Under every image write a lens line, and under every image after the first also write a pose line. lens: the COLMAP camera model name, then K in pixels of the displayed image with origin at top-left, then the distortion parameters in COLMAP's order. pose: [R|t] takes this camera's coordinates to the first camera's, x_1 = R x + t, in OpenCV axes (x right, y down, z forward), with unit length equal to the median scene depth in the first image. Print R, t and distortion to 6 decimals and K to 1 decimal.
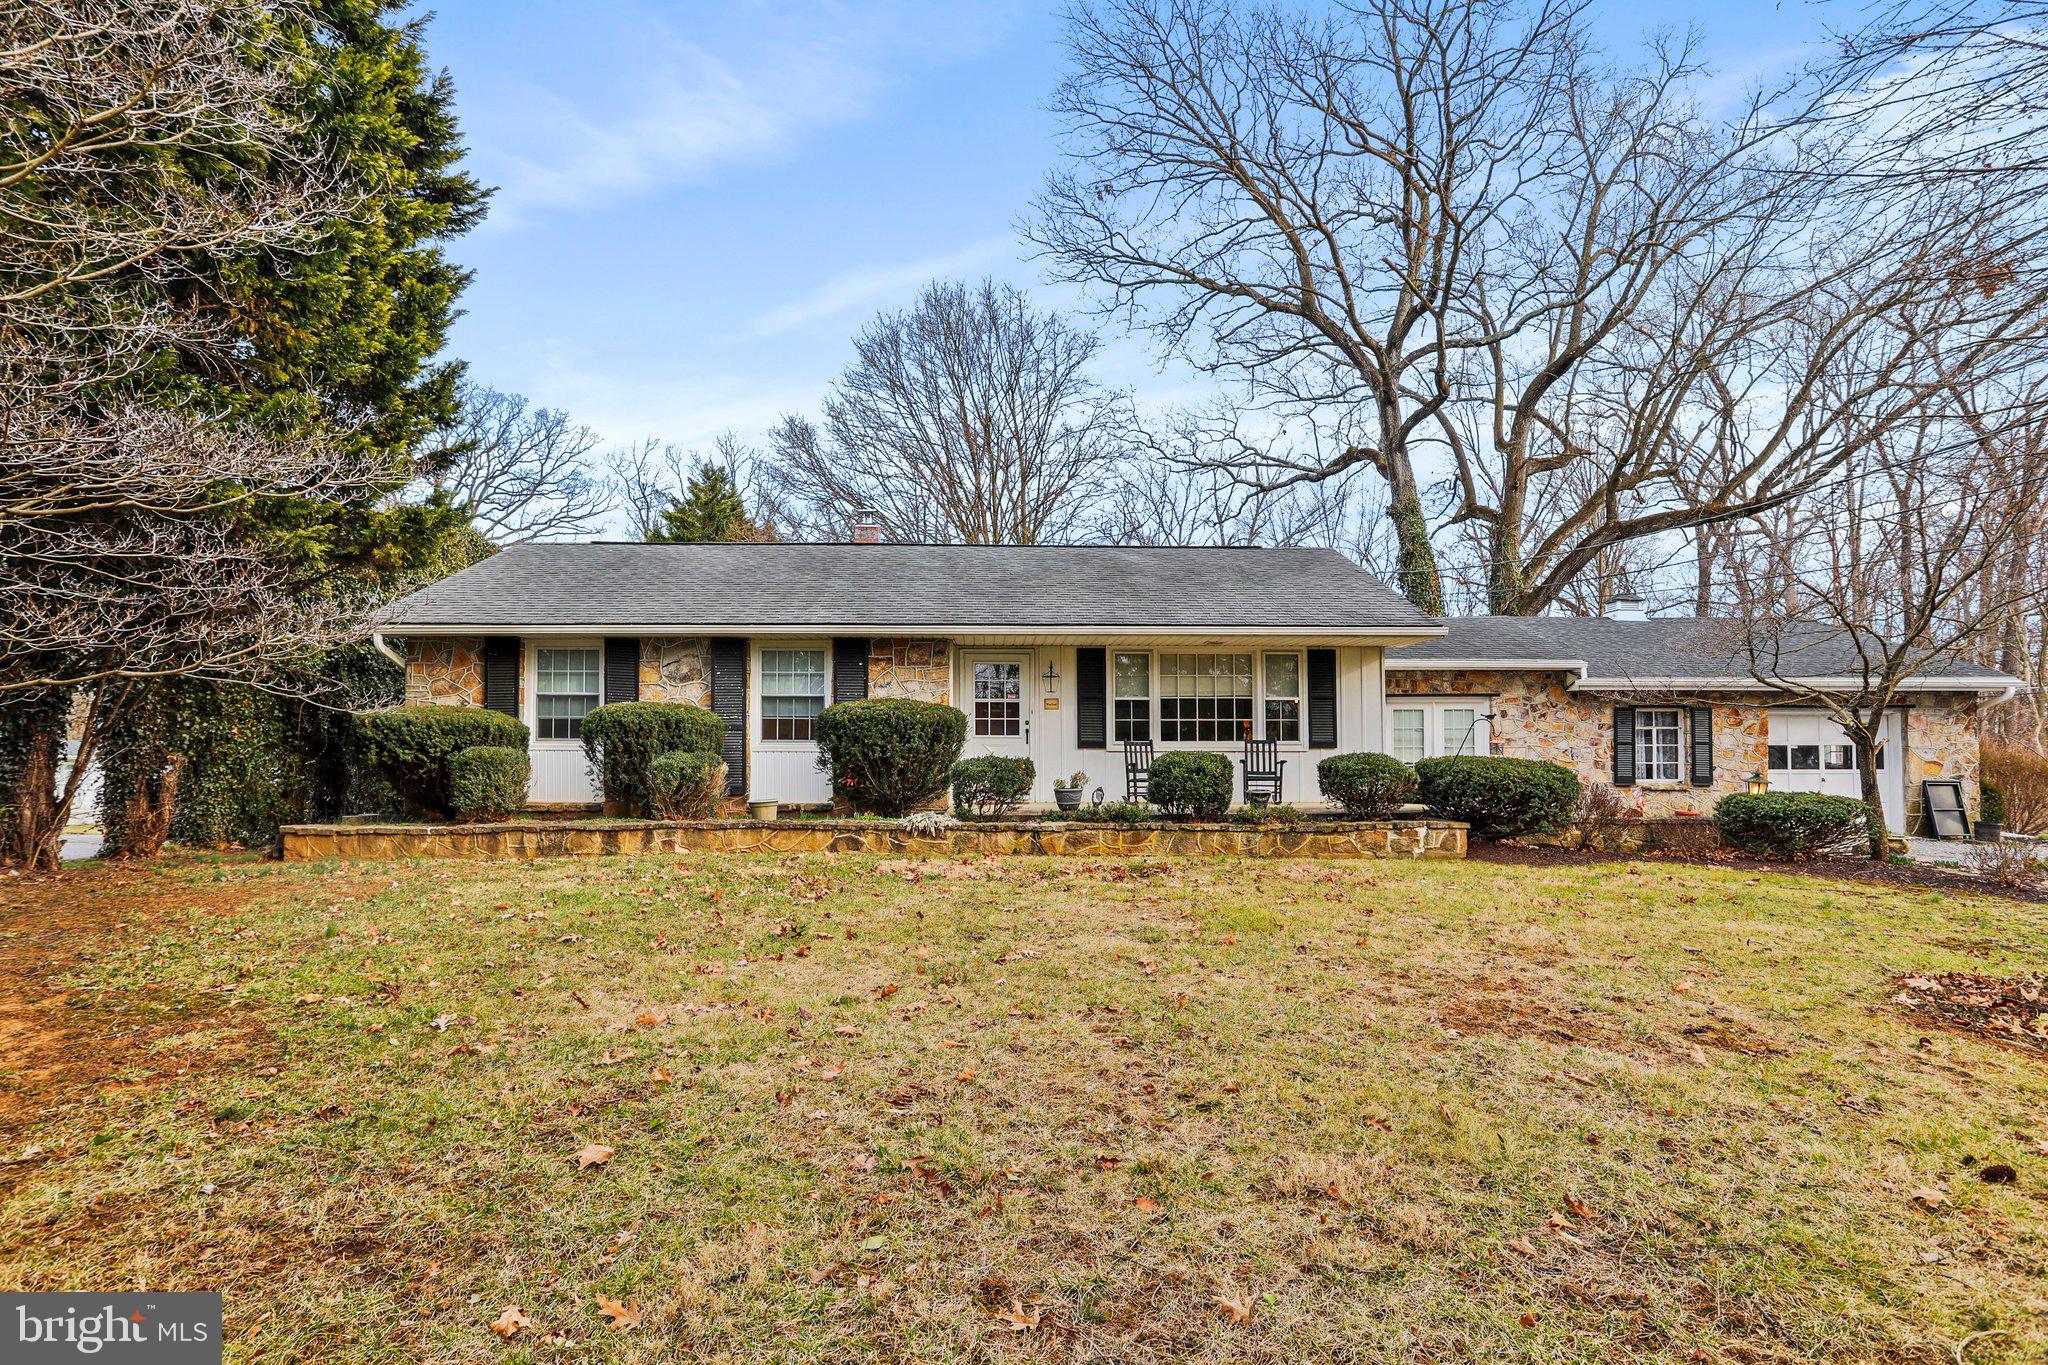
lens RADIAL K [[1089.9, 0, 1027.0], [0, 1089.9, 721.2], [0, 0, 1]] dist [-0.037791, 0.000580]
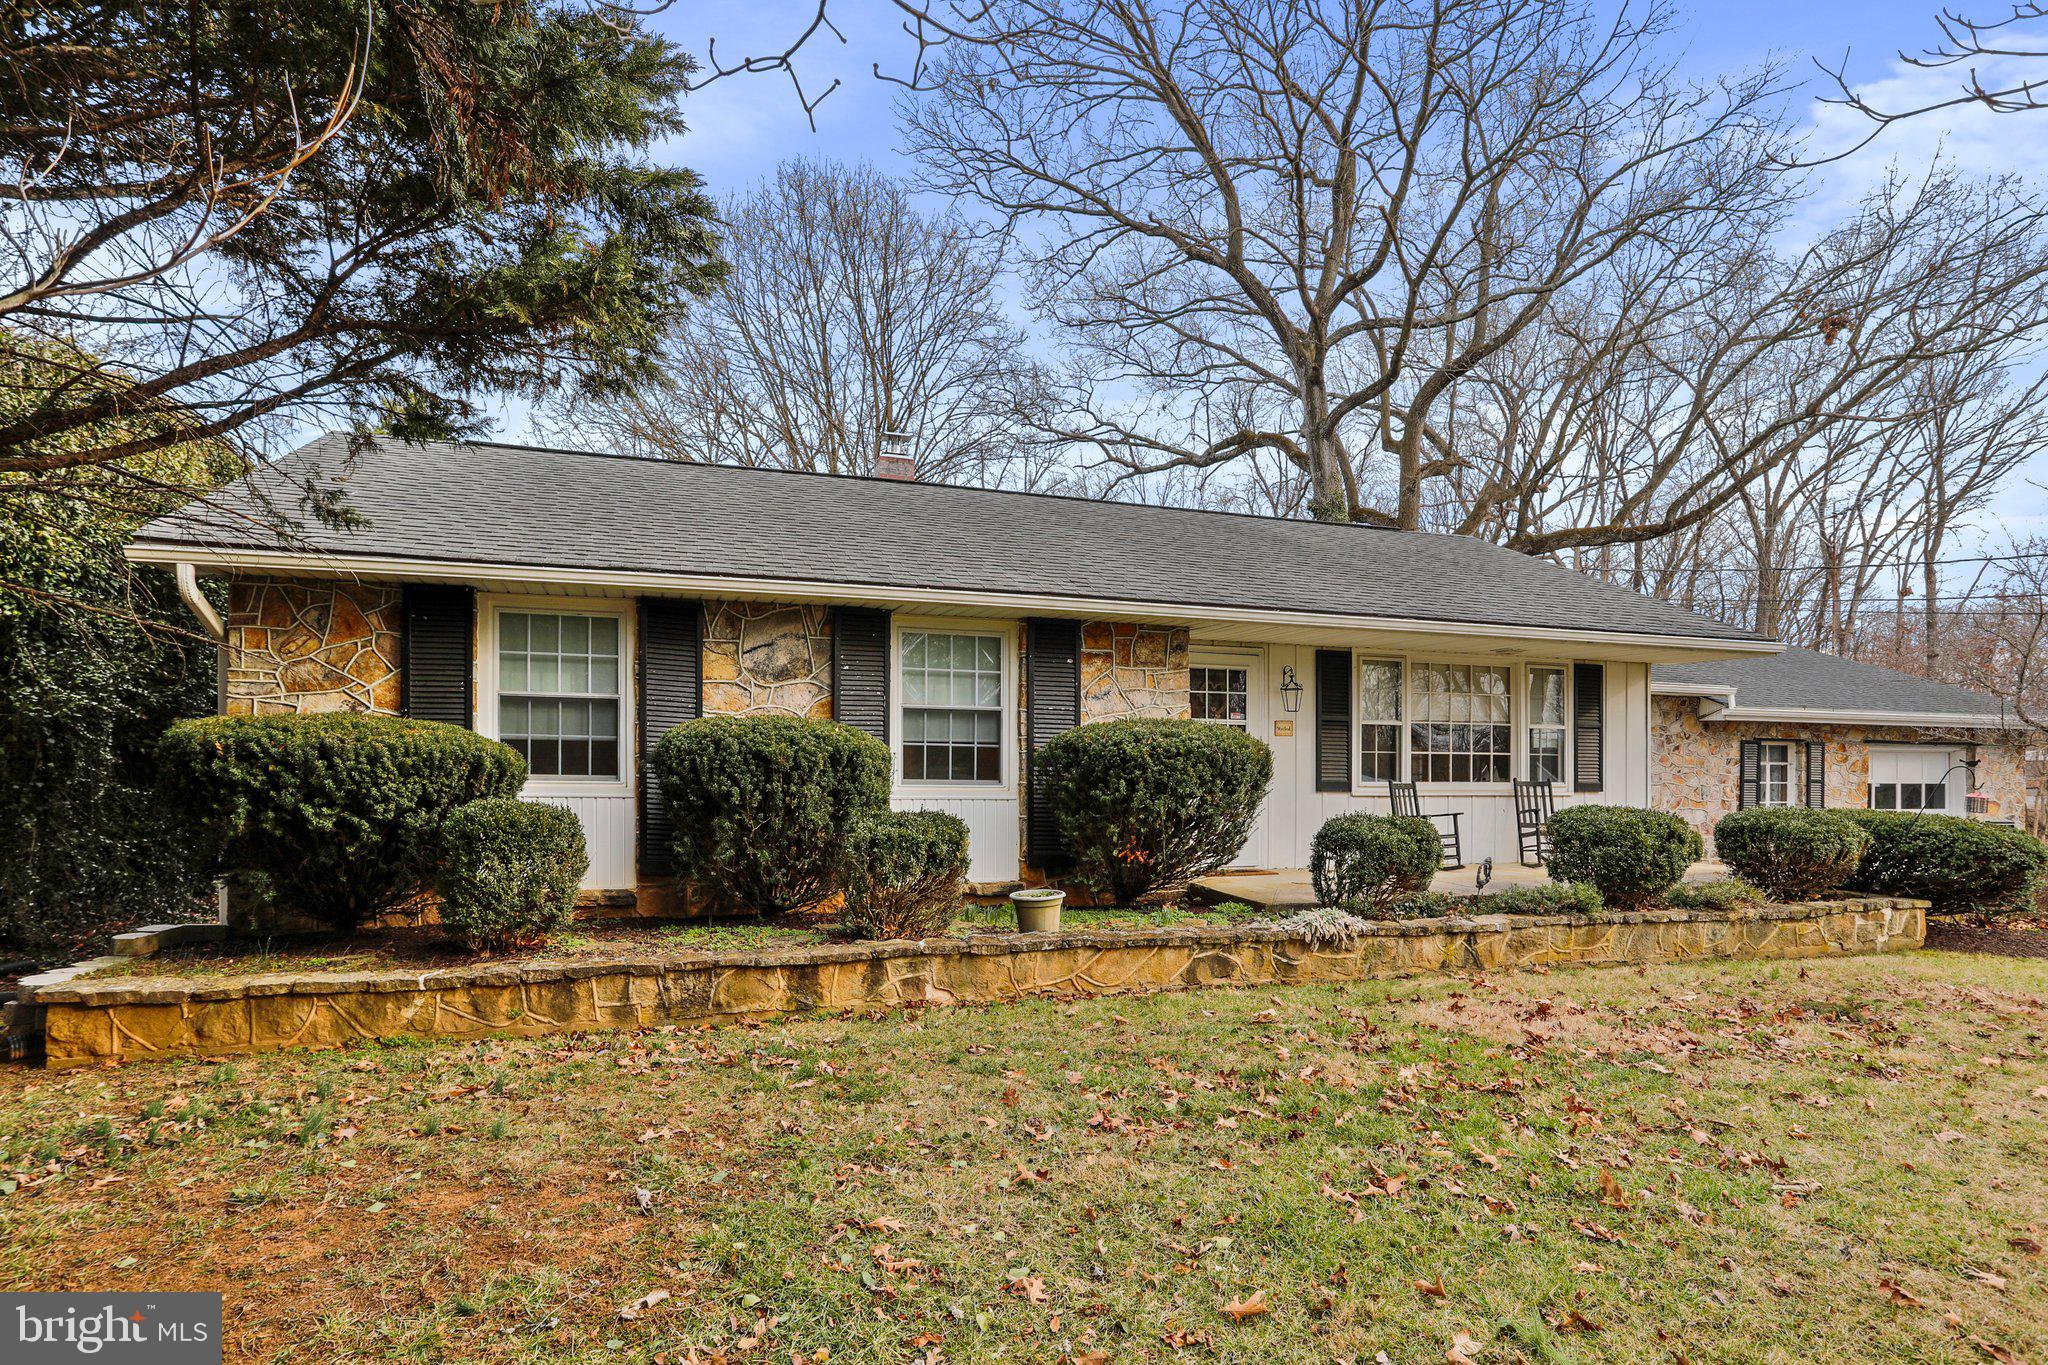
lens RADIAL K [[1161.9, 0, 1050.0], [0, 1161.9, 769.0], [0, 0, 1]] dist [-0.032963, 0.003057]
pose [[0.950891, 0.008186, 0.309419, -0.367648], [-0.019088, 0.999298, 0.032222, -0.011208], [-0.308938, -0.036546, 0.950380, 0.358786]]
